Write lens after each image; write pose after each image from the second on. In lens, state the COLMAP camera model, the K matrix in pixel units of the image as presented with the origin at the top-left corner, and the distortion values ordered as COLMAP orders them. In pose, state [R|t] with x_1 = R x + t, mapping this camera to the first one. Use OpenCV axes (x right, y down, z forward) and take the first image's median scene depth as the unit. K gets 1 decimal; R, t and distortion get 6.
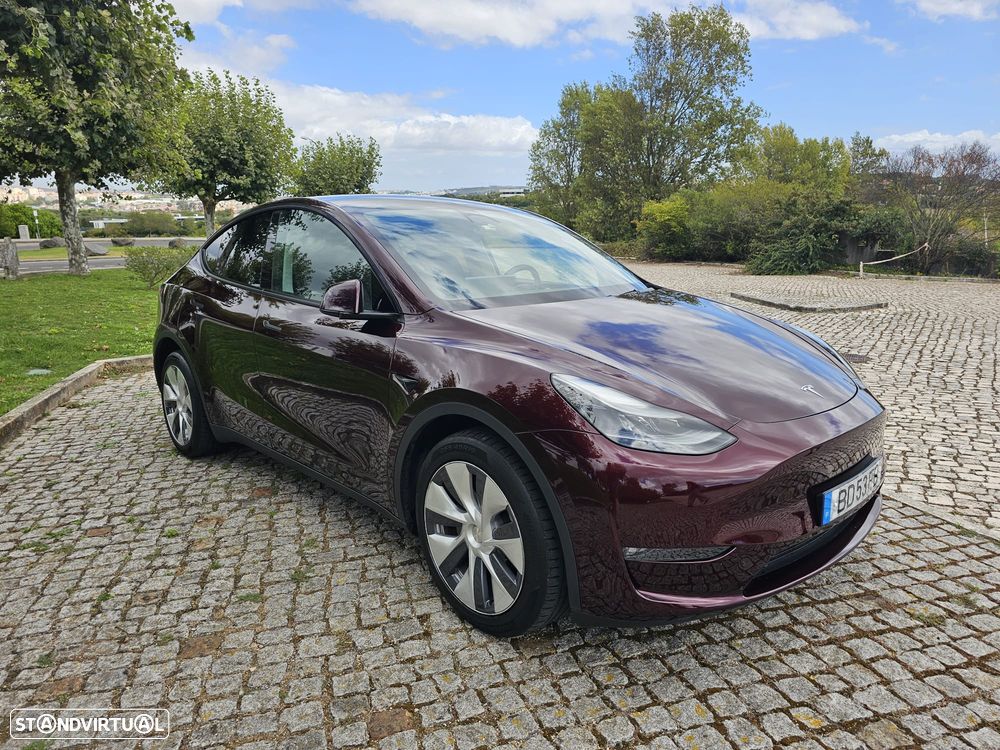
lens RADIAL K [[666.2, 0, 493.8], [0, 666.2, 364.6], [0, 0, 1]] dist [0.060397, -0.055974]
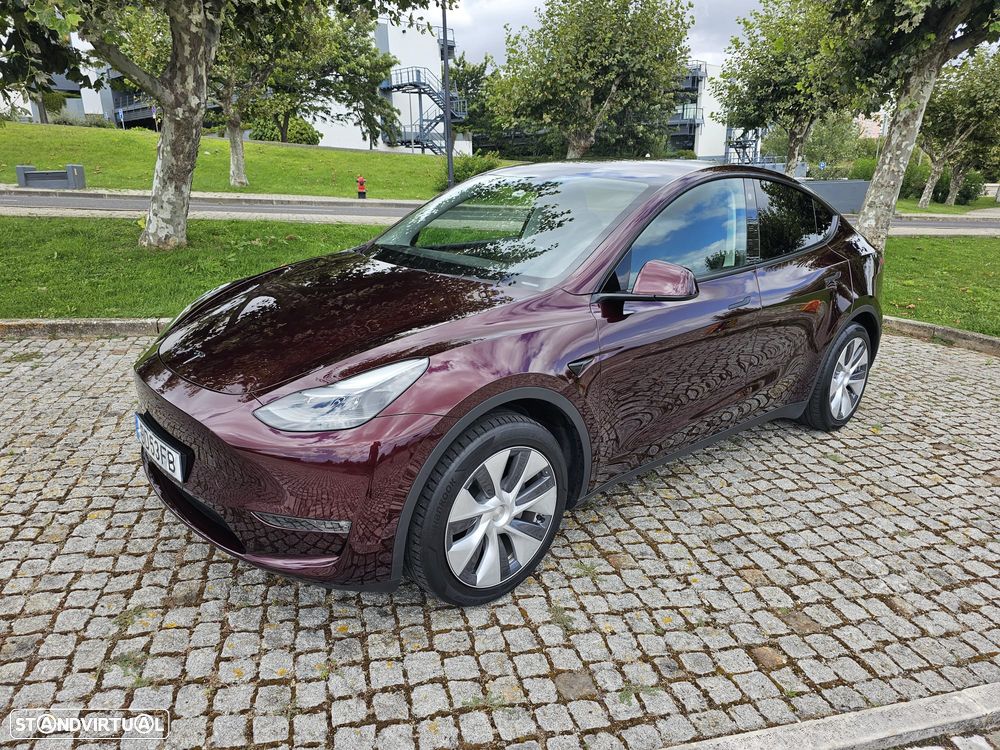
lens RADIAL K [[666.2, 0, 481.9], [0, 666.2, 364.0], [0, 0, 1]] dist [0.060397, -0.055974]
pose [[-0.038159, 0.291094, -0.955933, 0.615599], [-0.217594, 0.931254, 0.292265, -0.149412], [0.975293, 0.219158, 0.027805, 0.591748]]
